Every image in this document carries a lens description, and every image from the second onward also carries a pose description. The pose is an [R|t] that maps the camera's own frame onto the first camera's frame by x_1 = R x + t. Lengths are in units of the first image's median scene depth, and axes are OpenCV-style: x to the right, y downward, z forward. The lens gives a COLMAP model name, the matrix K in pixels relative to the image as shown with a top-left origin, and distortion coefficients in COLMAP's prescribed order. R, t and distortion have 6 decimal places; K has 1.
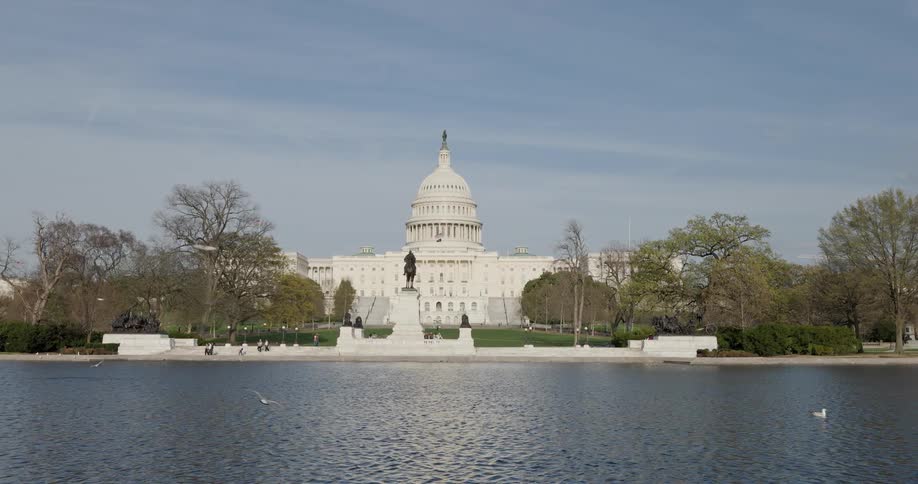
lens RADIAL K [[902.0, 0, 459.0], [0, 902.0, 242.0], [0, 0, 1]] dist [-0.004314, -0.004367]
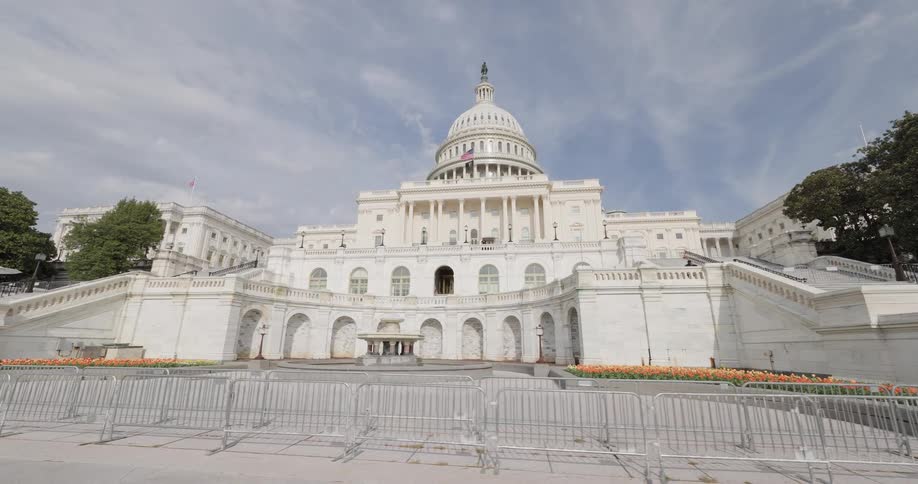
lens RADIAL K [[376.7, 0, 456.9], [0, 376.7, 241.7], [0, 0, 1]] dist [0.001201, 0.000105]
pose [[0.991174, -0.031557, -0.128757, -0.008186], [0.010211, 0.986543, -0.163180, 0.150139], [0.132174, 0.160425, 0.978158, 1.727368]]
